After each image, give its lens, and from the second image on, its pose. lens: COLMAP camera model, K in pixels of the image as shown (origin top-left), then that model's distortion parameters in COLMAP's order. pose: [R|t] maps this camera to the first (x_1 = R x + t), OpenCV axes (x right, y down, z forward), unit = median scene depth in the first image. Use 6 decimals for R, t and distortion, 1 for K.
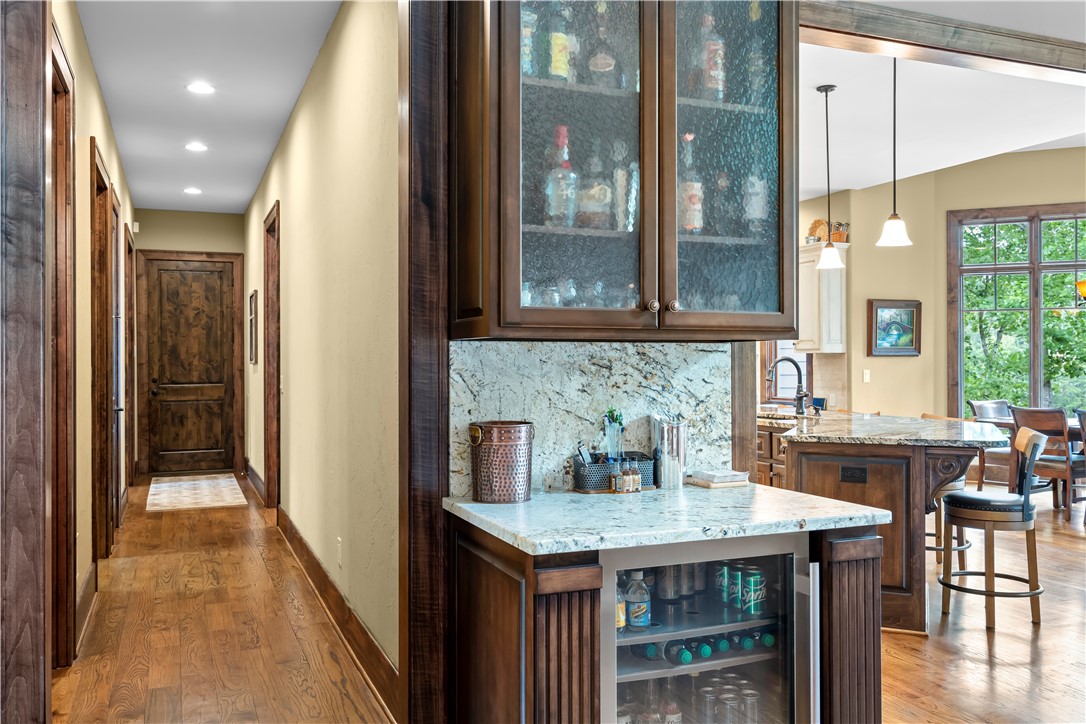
lens RADIAL K [[894.9, 0, 542.1], [0, 894.9, 361.3], [0, 0, 1]] dist [0.008278, -0.004561]
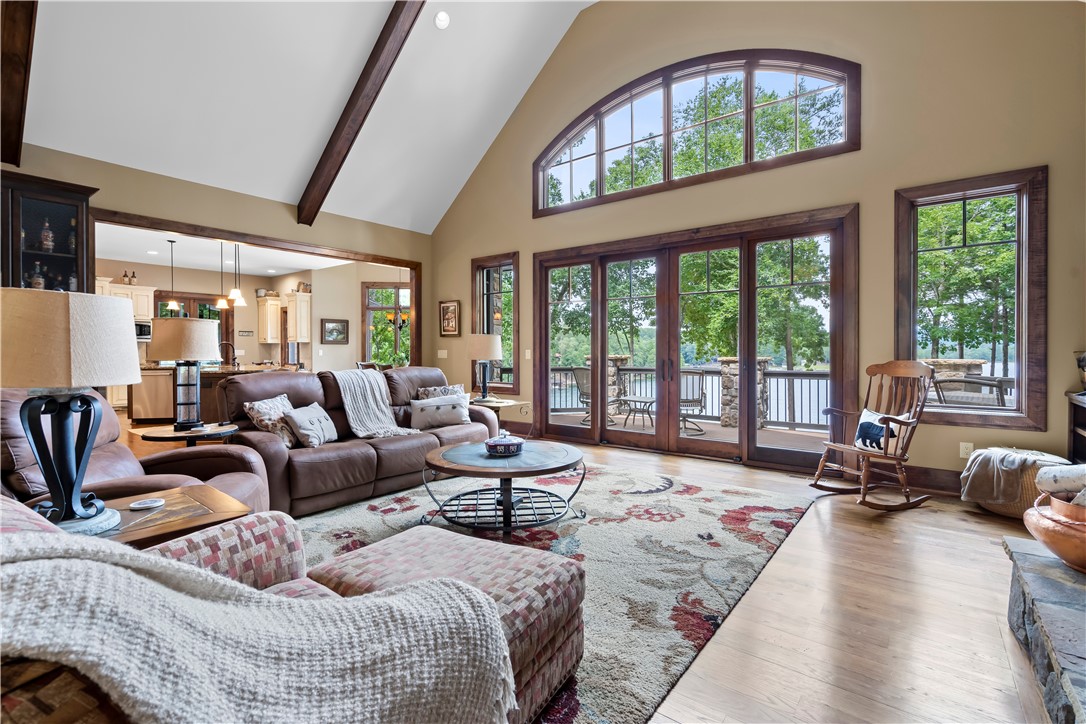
lens RADIAL K [[493.0, 0, 540.0], [0, 493.0, 353.1], [0, 0, 1]] dist [-0.003106, 0.000816]
pose [[0.867994, -0.002549, 0.496568, 0.226887], [0.000713, 0.999992, 0.003887, 0.013162], [-0.496574, -0.003020, 0.867989, -0.356060]]
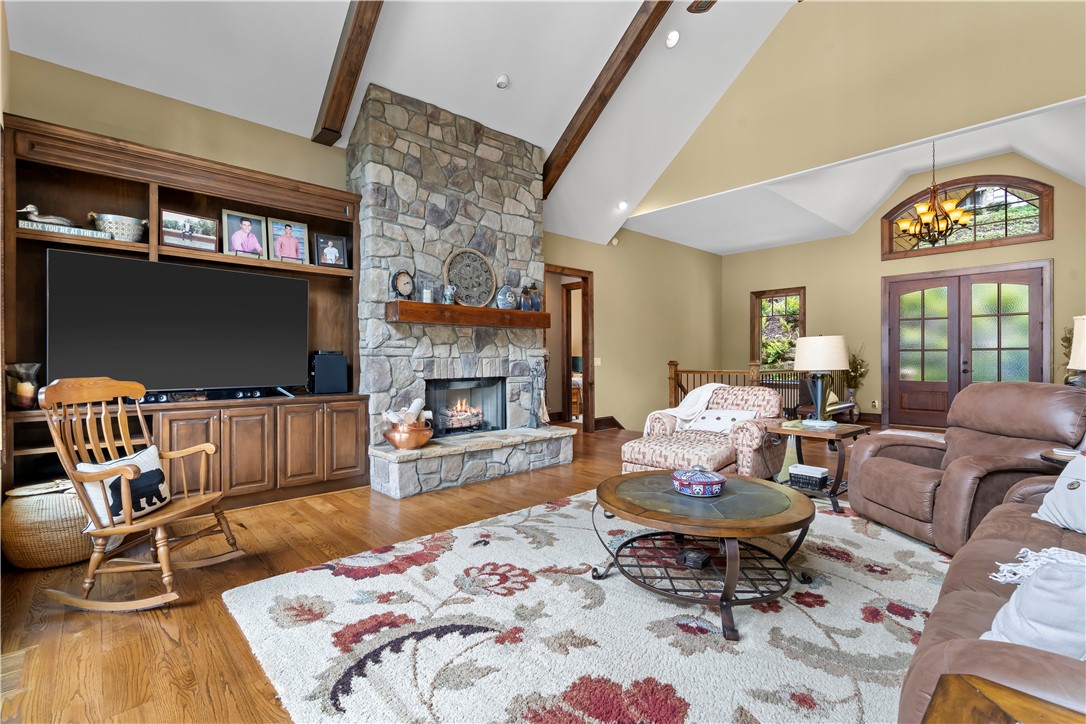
lens RADIAL K [[493.0, 0, 542.1], [0, 493.0, 359.7], [0, 0, 1]] dist [-0.003106, 0.000816]
pose [[-0.936267, 0.005503, -0.351245, 0.566211], [0.004612, 0.999984, 0.003376, 0.011939], [0.351258, 0.001541, -0.936277, 0.203815]]
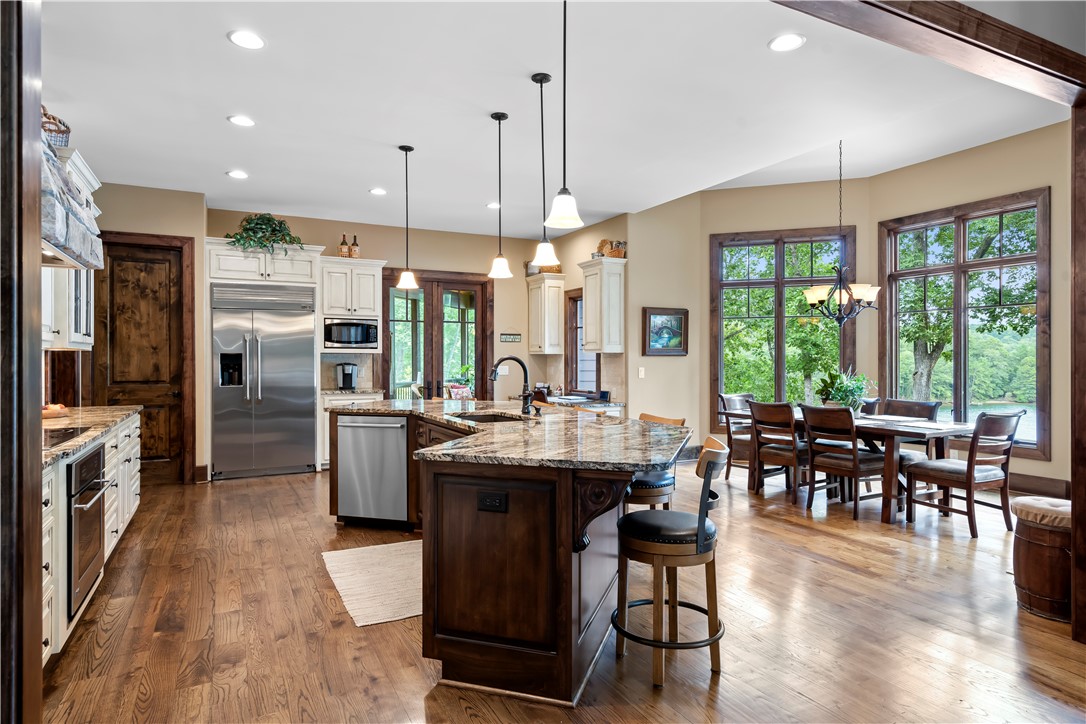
lens RADIAL K [[613.4, 0, 541.2], [0, 613.4, 360.1], [0, 0, 1]] dist [0.004130, -0.000161]
pose [[0.996088, 0.001257, 0.088358, 0.160727], [-0.001399, 0.999998, 0.001554, -0.000932], [-0.088356, -0.001671, 0.996088, 0.210420]]
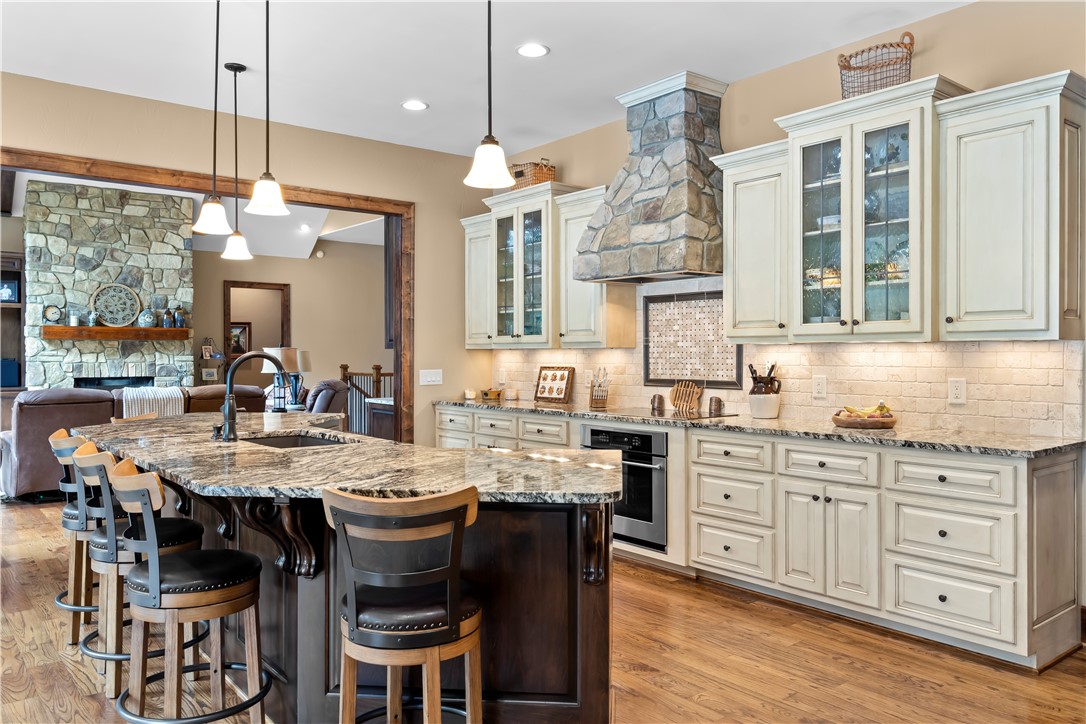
lens RADIAL K [[801.8, 0, 544.5], [0, 801.8, 364.9], [0, 0, 1]] dist [0.002512, 0.004855]
pose [[-0.957848, 0.006159, -0.287209, 0.155778], [0.002114, 0.999894, 0.014392, -0.002044], [0.287267, 0.013178, -0.957760, 1.069128]]
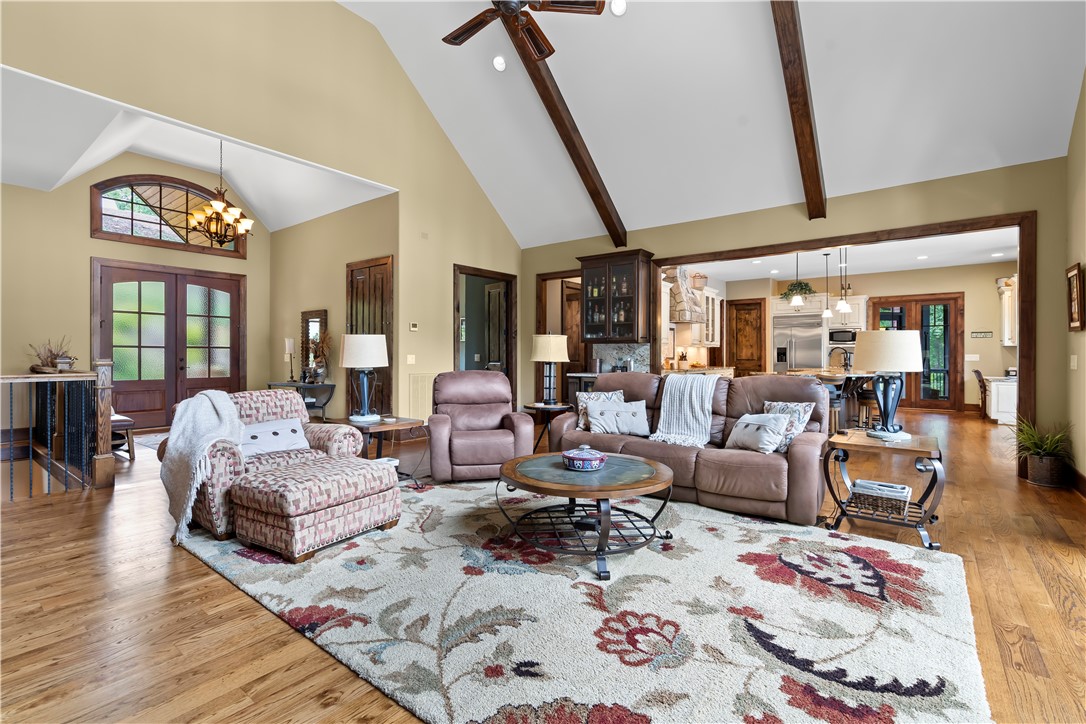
lens RADIAL K [[493.0, 0, 542.3], [0, 493.0, 355.8], [0, 0, 1]] dist [-0.003106, 0.000816]
pose [[0.500346, 0.004361, -0.865815, 0.660530], [-0.002821, 0.999990, 0.003407, 0.011476], [0.865821, 0.000738, 0.500353, -0.218345]]
